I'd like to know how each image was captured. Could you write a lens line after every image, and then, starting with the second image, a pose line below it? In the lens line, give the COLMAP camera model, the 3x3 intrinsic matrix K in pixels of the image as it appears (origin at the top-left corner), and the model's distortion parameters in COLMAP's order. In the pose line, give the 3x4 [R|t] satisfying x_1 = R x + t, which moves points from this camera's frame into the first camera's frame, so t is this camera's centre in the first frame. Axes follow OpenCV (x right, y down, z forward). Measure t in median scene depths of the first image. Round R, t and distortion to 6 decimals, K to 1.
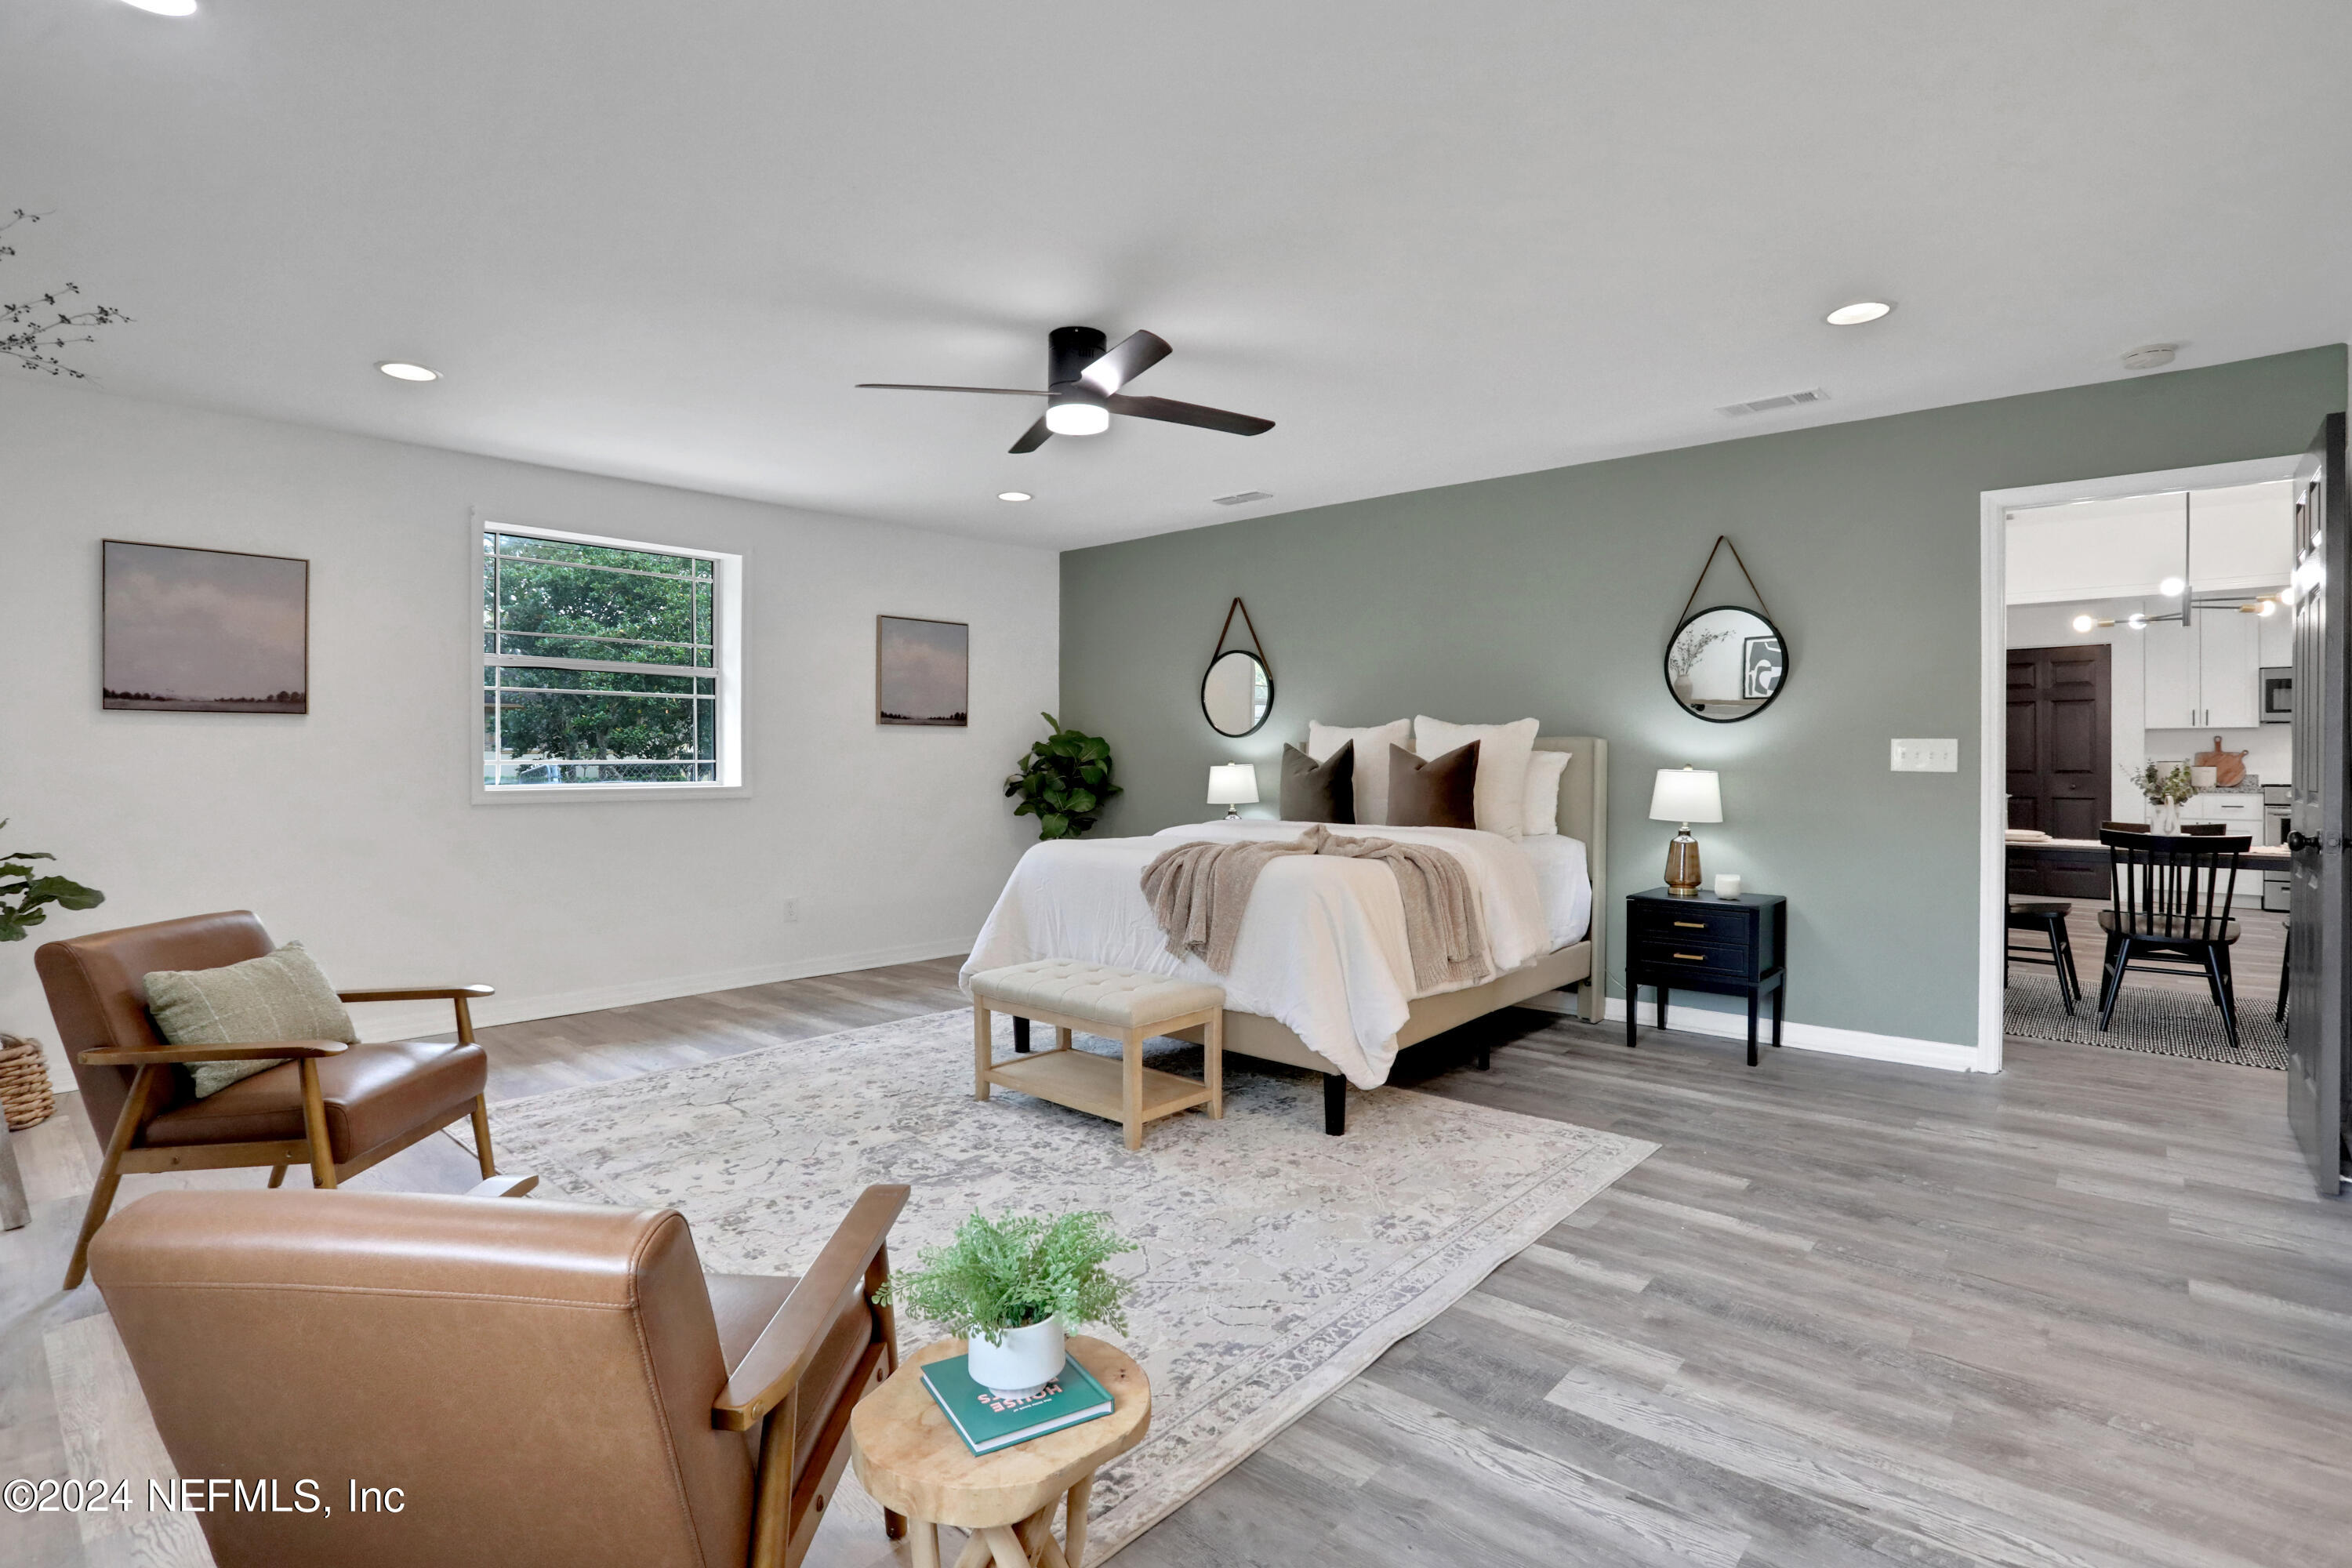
lens RADIAL K [[1126.2, 0, 1176.0], [0, 1126.2, 784.0], [0, 0, 1]] dist [-0.042577, 0.000822]
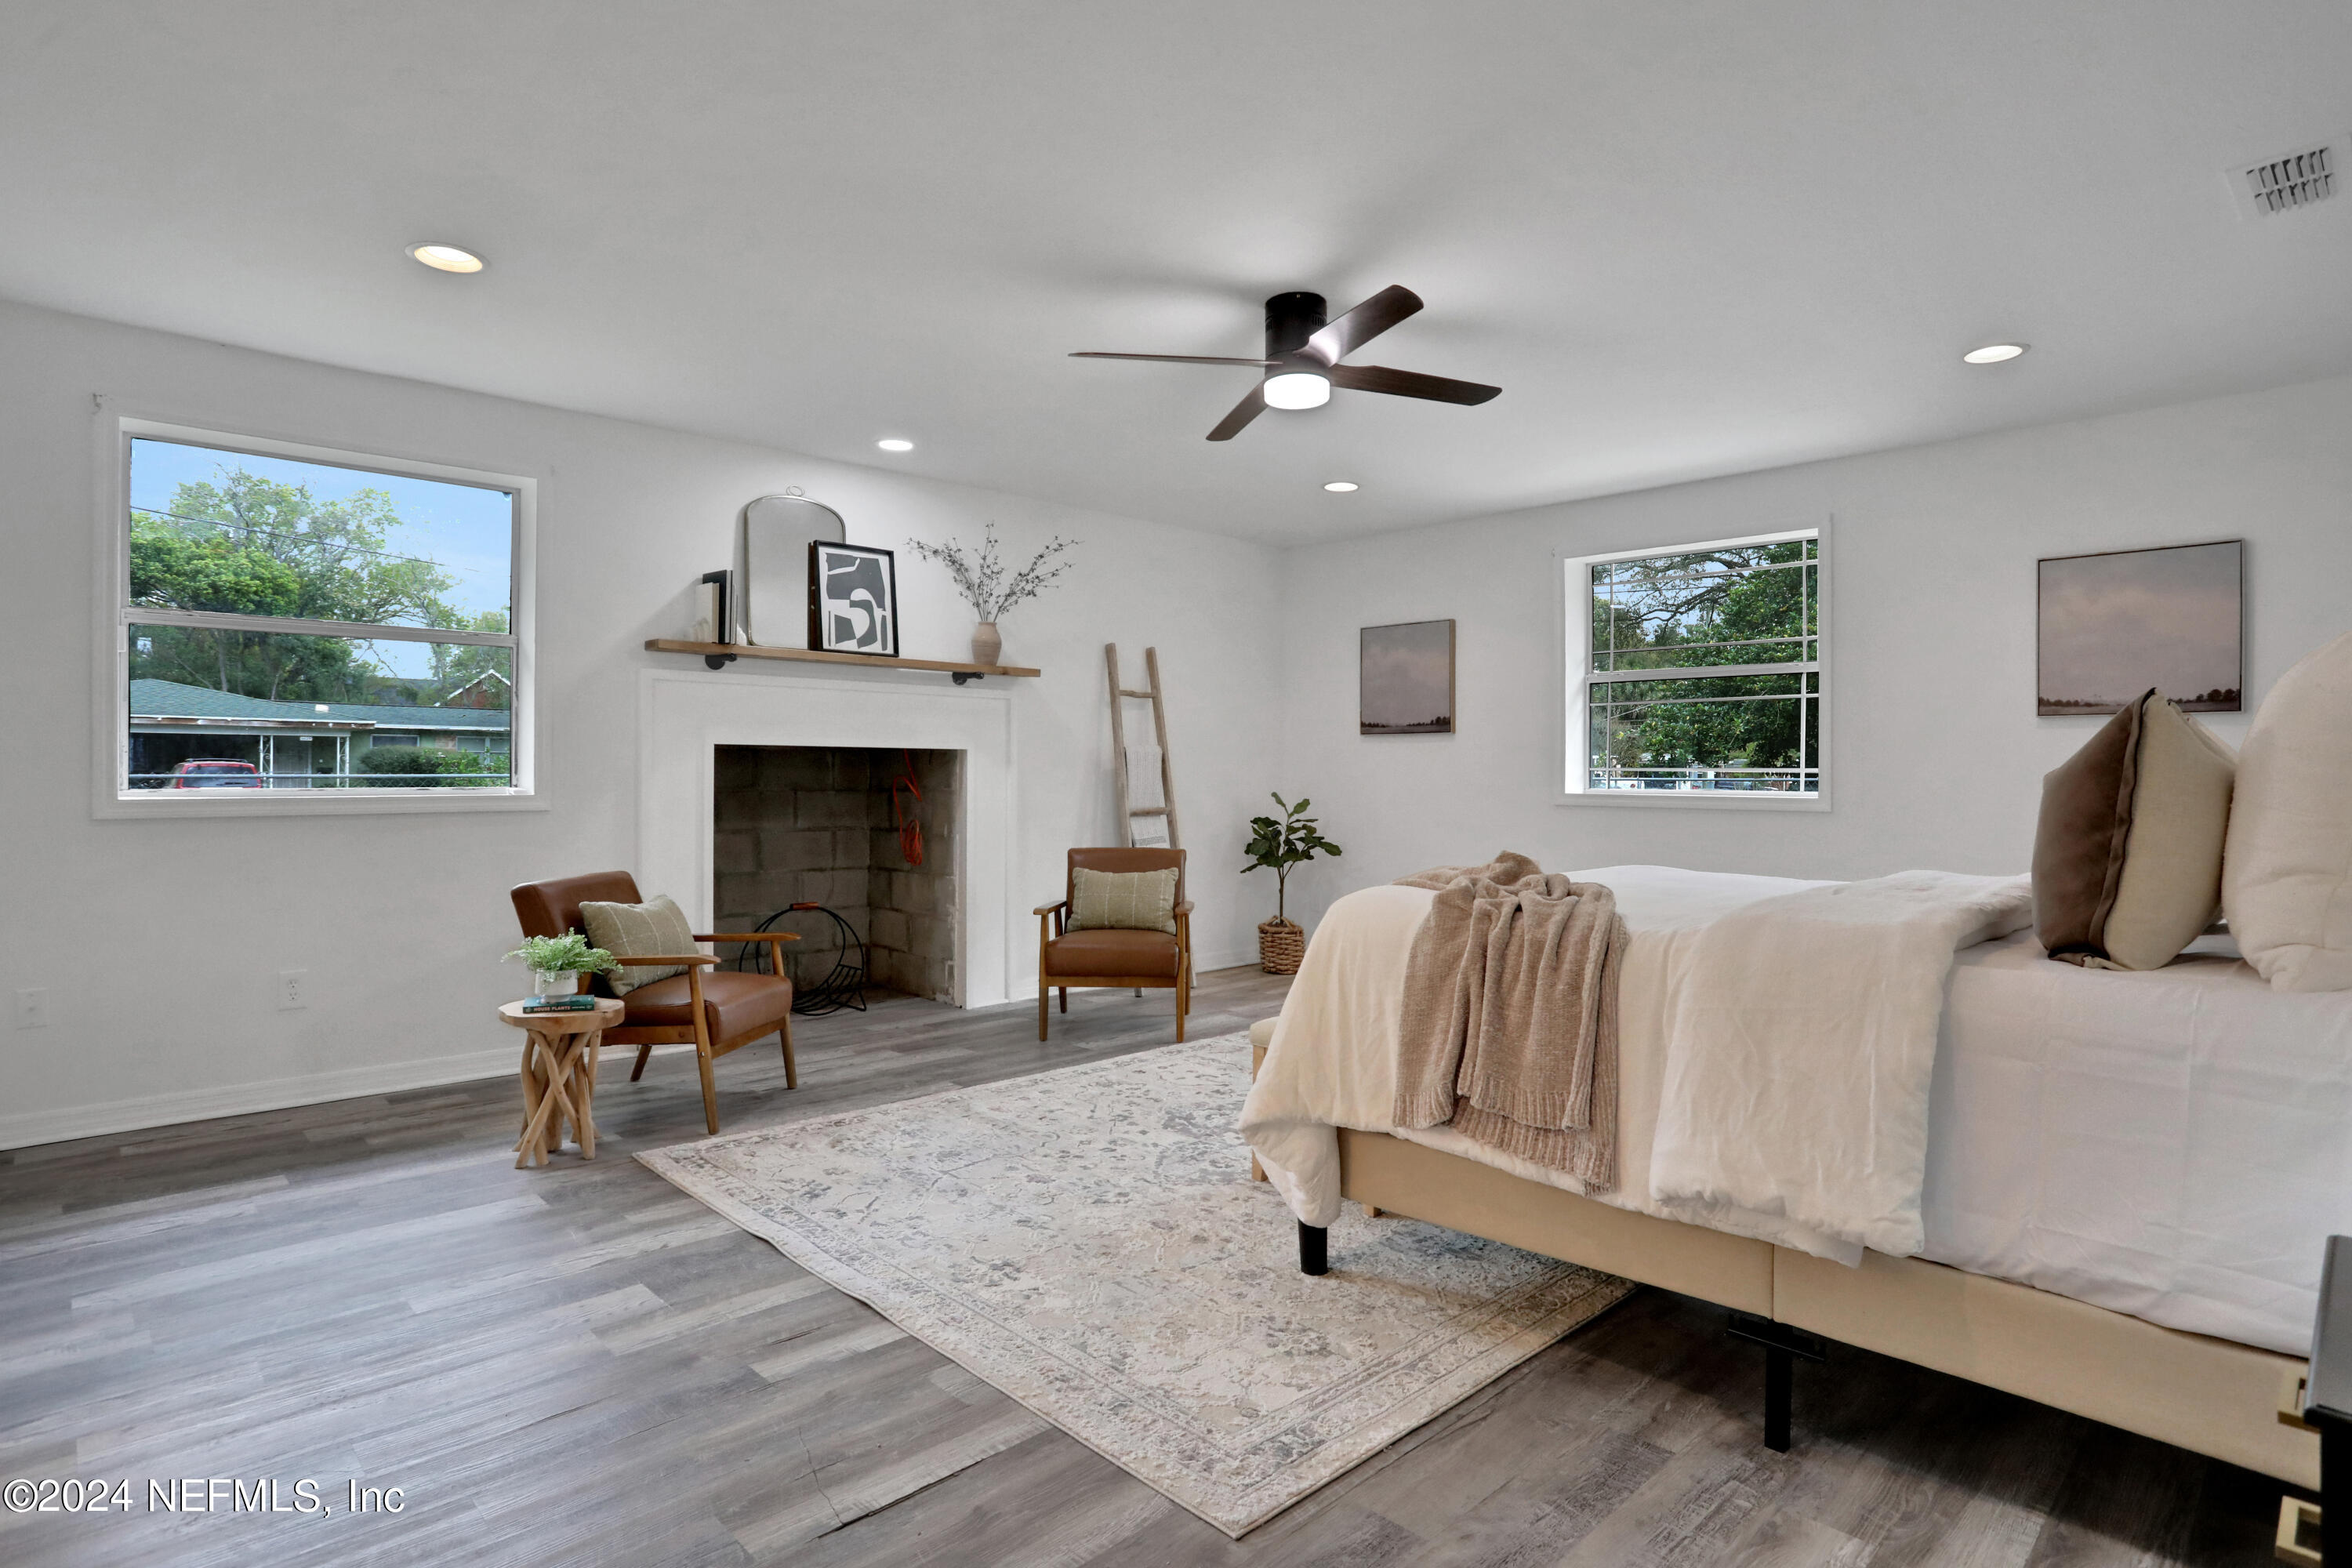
lens RADIAL K [[1203.5, 0, 1218.6], [0, 1203.5, 809.2], [0, 0, 1]] dist [0.000211, -0.000153]
pose [[-0.050971, 0.038334, -0.997964, 0.952395], [-0.023463, 0.998941, 0.039570, -0.025642], [0.998425, 0.025432, -0.050017, 0.996812]]
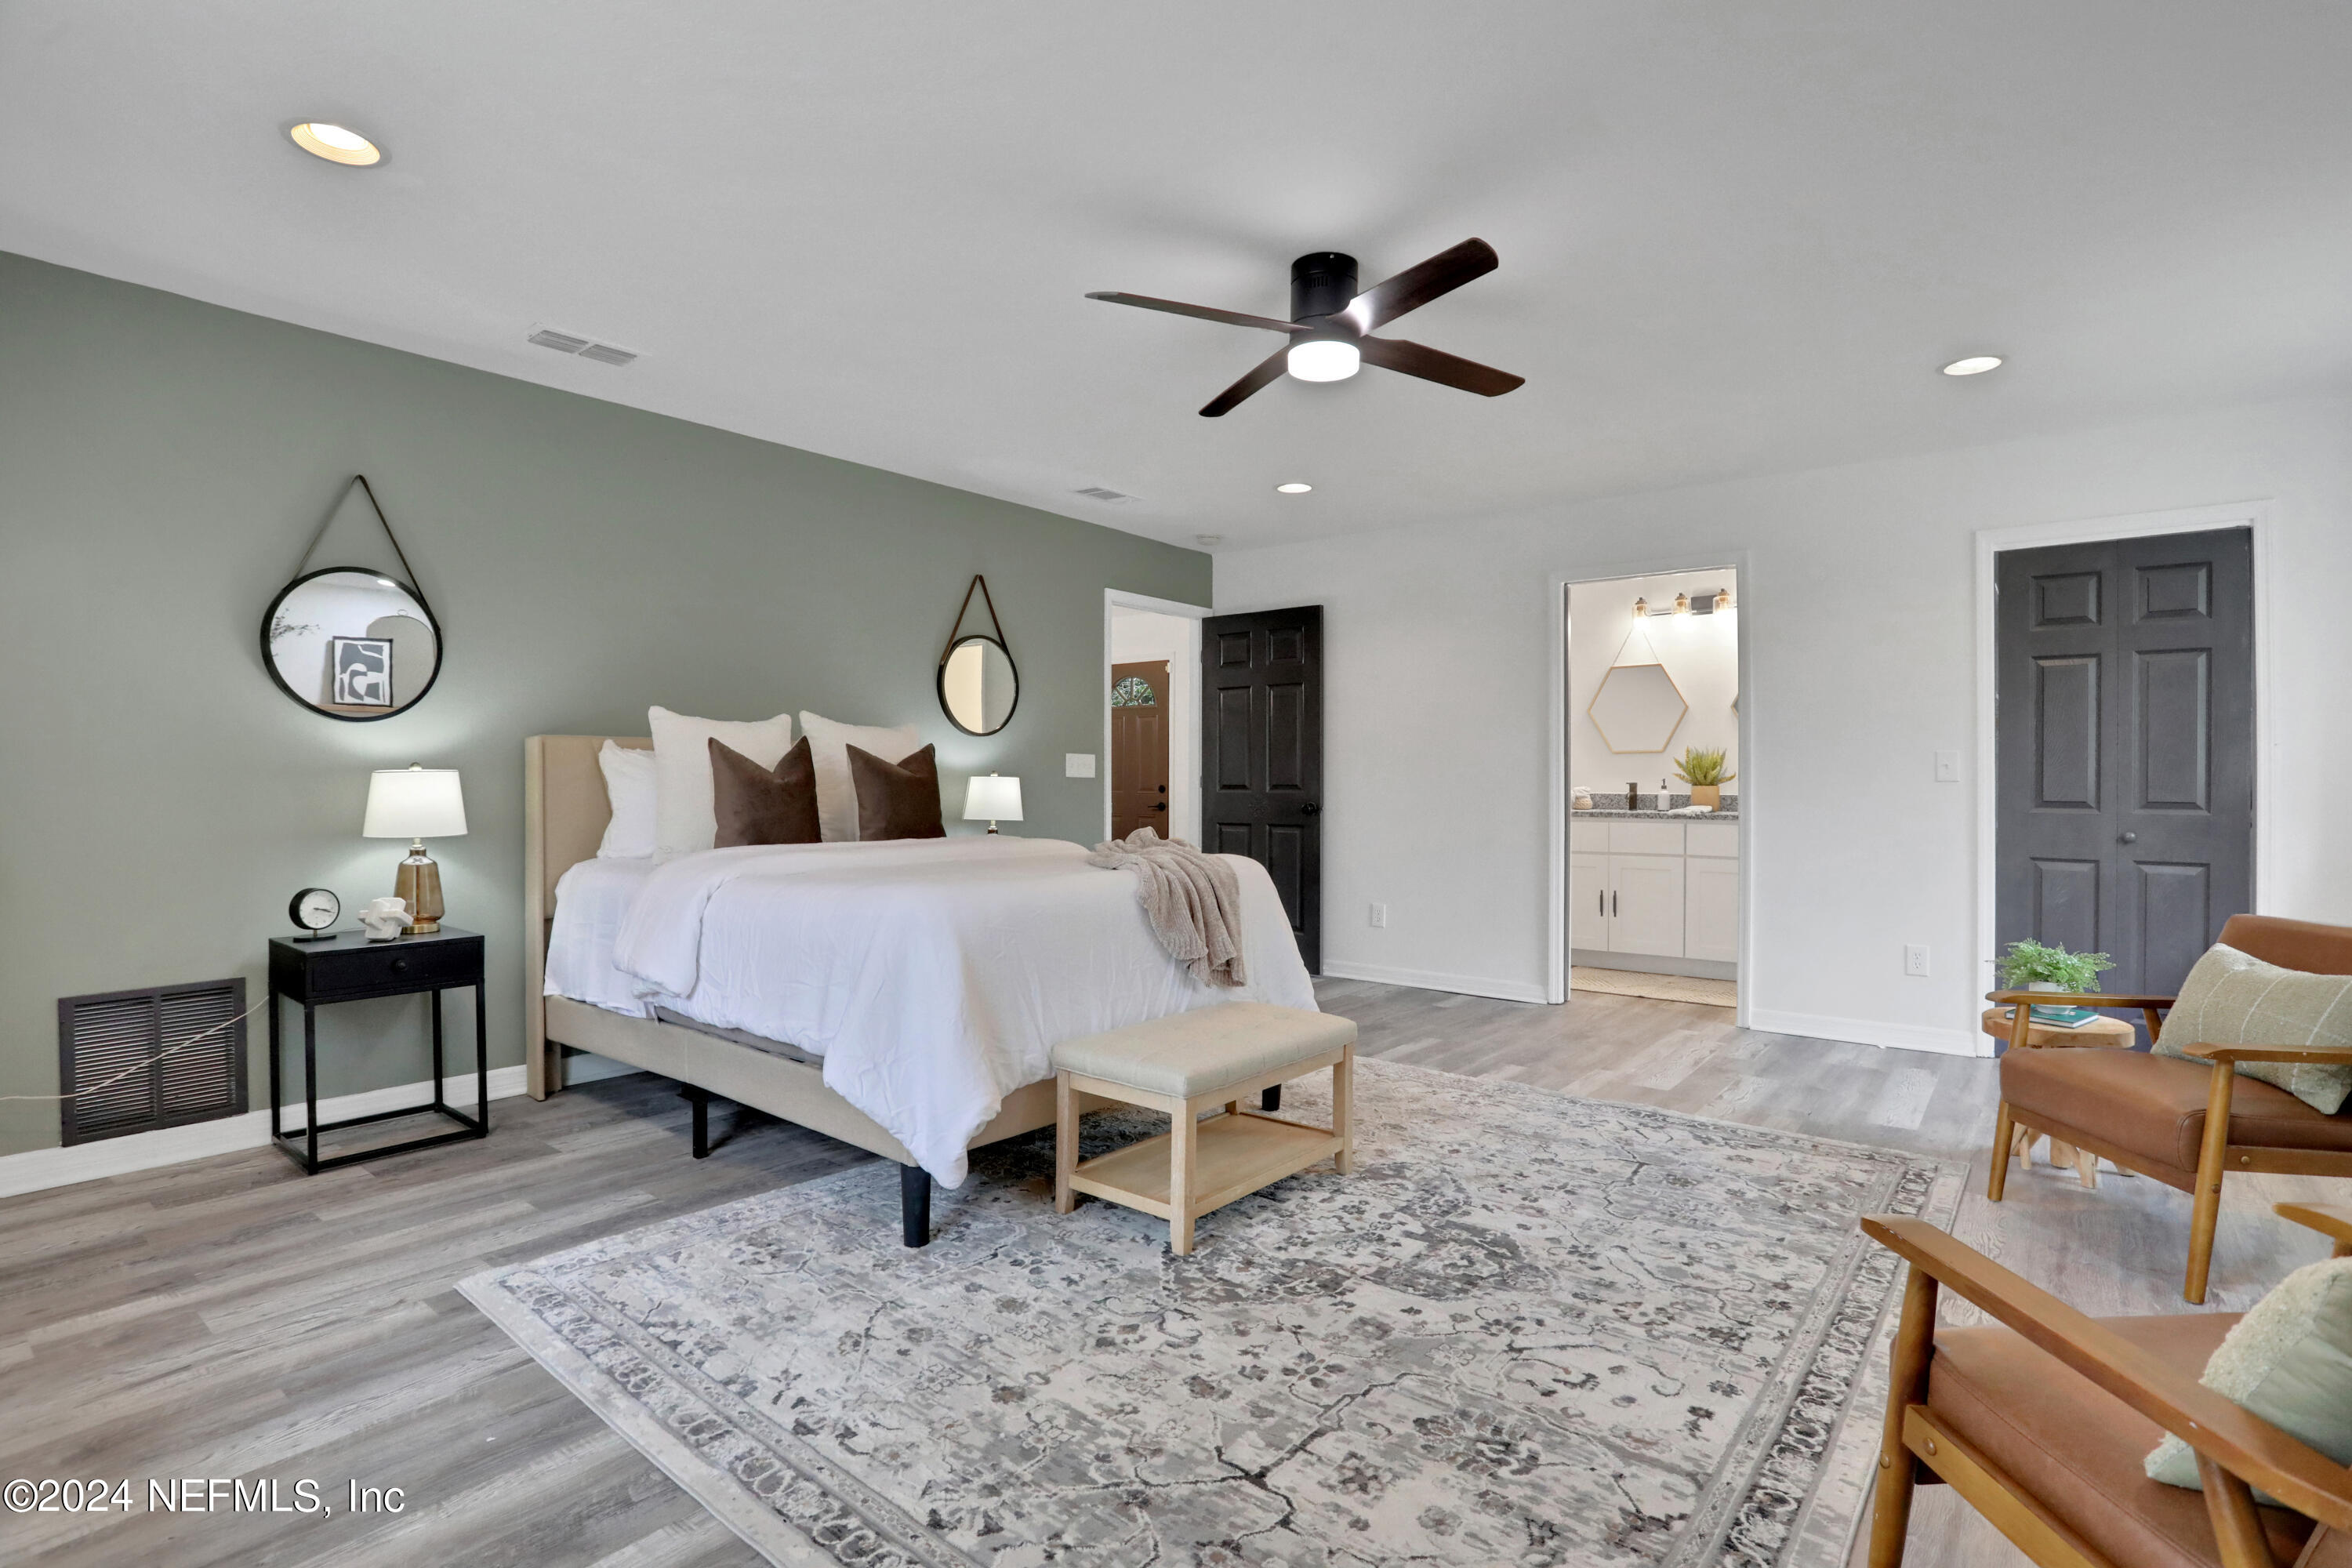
lens RADIAL K [[1141.1, 0, 1184.1], [0, 1141.1, 804.0], [0, 0, 1]] dist [-0.033378, 0.070230]
pose [[-0.065955, -0.021728, 0.997586, -0.969942], [0.010033, 0.999698, 0.022437, -0.009631], [-0.997772, 0.011488, -0.065717, 1.177396]]
